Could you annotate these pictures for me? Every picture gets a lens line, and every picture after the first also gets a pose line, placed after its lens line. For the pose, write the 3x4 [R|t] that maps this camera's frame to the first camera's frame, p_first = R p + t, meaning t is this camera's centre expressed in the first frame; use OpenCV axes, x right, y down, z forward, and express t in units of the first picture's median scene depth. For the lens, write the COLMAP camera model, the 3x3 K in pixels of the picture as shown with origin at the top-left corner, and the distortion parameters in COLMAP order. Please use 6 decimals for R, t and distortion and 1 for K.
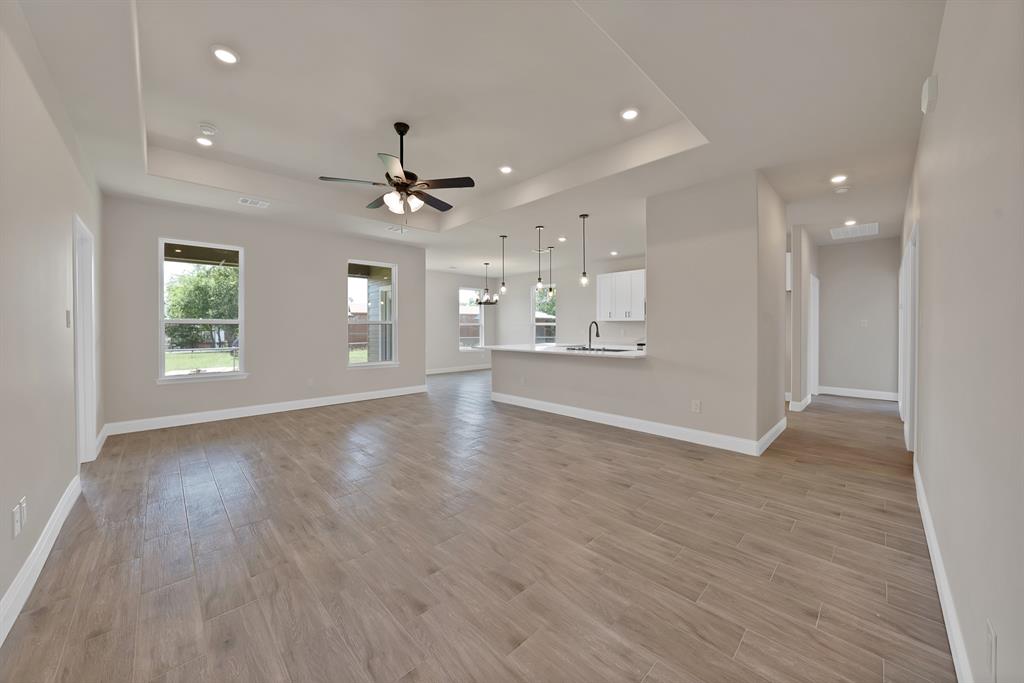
lens RADIAL K [[369.6, 0, 510.8], [0, 369.6, 328.5], [0, 0, 1]] dist [-0.022214, 0.002057]
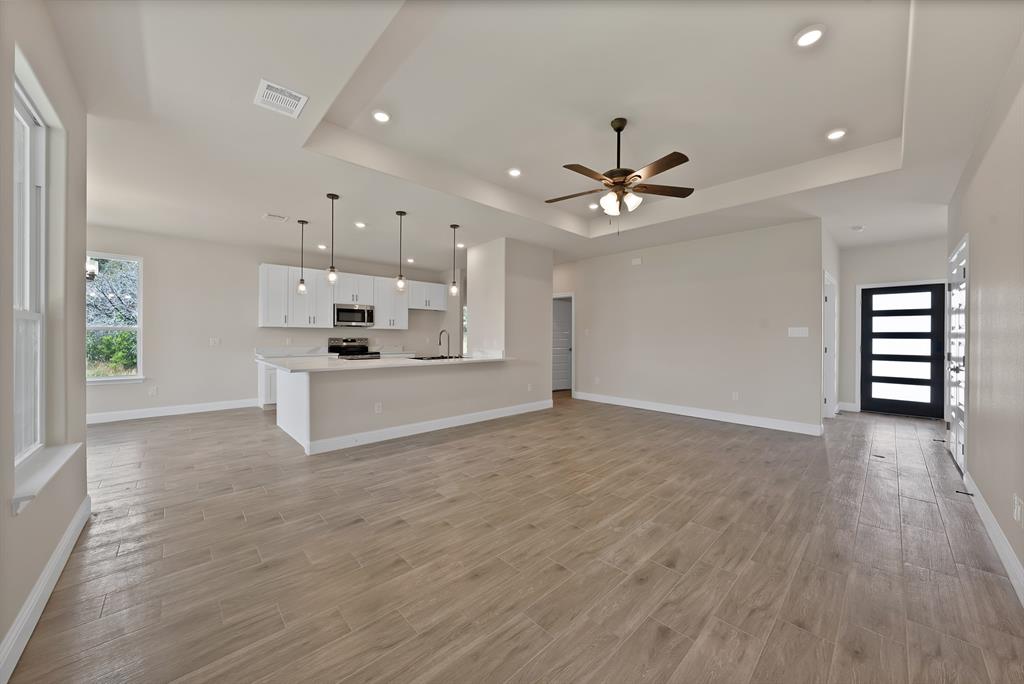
lens RADIAL K [[369.6, 0, 511.5], [0, 369.6, 337.8], [0, 0, 1]] dist [-0.022214, 0.002057]
pose [[0.006078, -0.003603, 0.999975, -0.976068], [-0.003504, 0.999987, 0.003625, -0.001696], [-0.999975, -0.003526, 0.006065, 1.001373]]
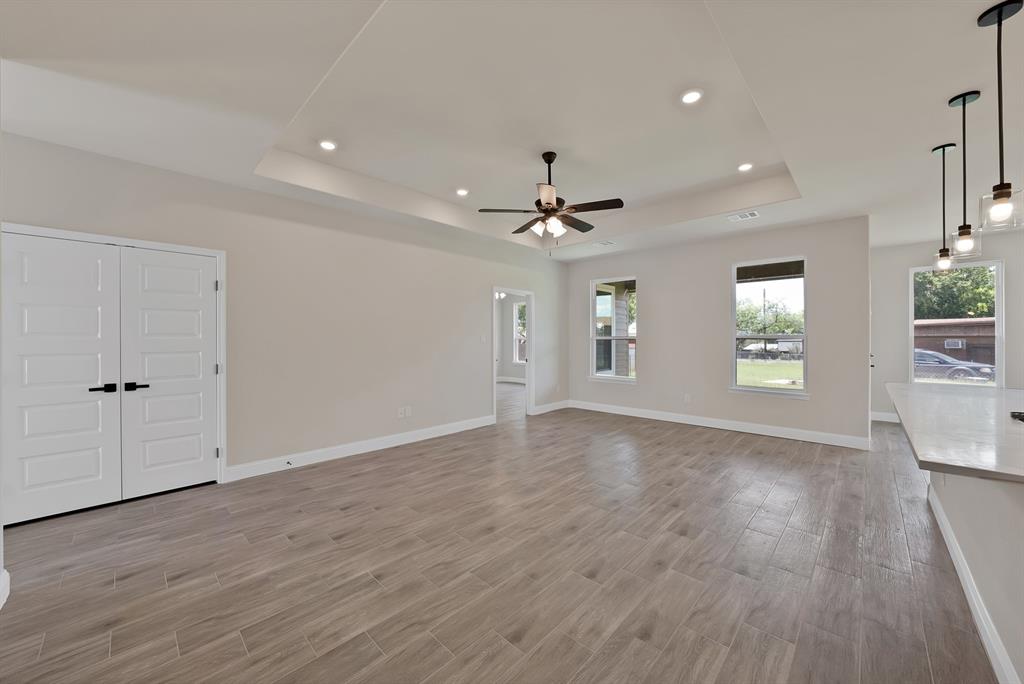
lens RADIAL K [[374.2, 0, 509.6], [0, 374.2, 336.3], [0, 0, 1]] dist [-0.021150, -0.000033]
pose [[0.032705, -0.009072, -0.999424, 0.603259], [-0.000577, 0.999958, -0.009096, -0.014499], [0.999465, 0.000874, 0.032698, 0.672671]]
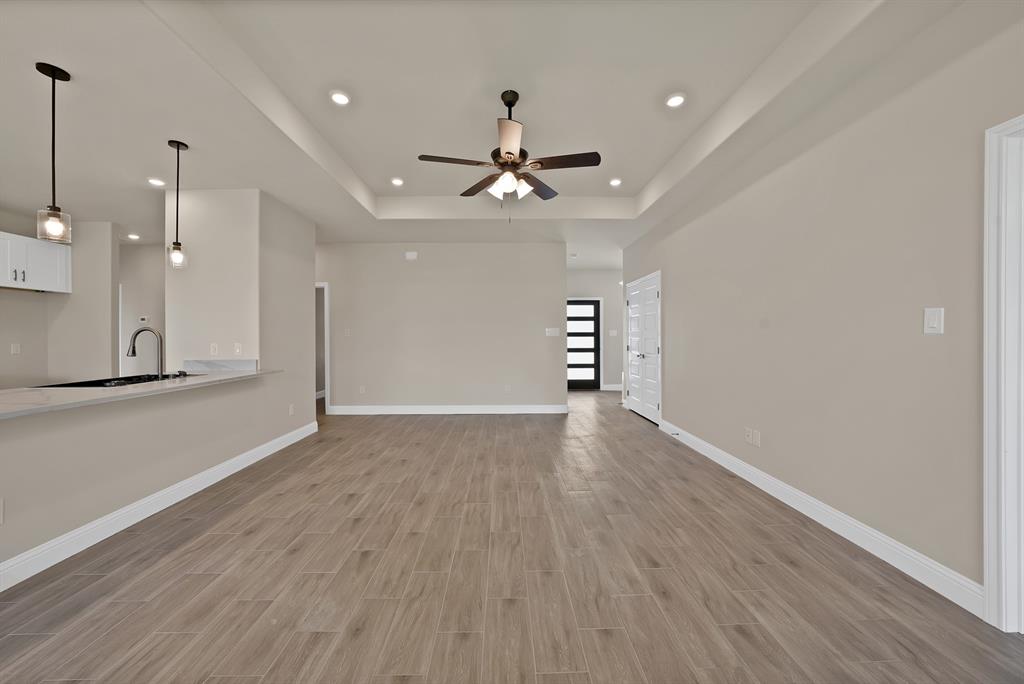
lens RADIAL K [[369.6, 0, 514.7], [0, 369.6, 337.5], [0, 0, 1]] dist [-0.022214, 0.002057]
pose [[-0.740906, 0.000824, 0.671608, -0.680865], [0.004992, 0.999978, 0.004280, -0.004733], [-0.671590, 0.006524, -0.740894, 1.275532]]
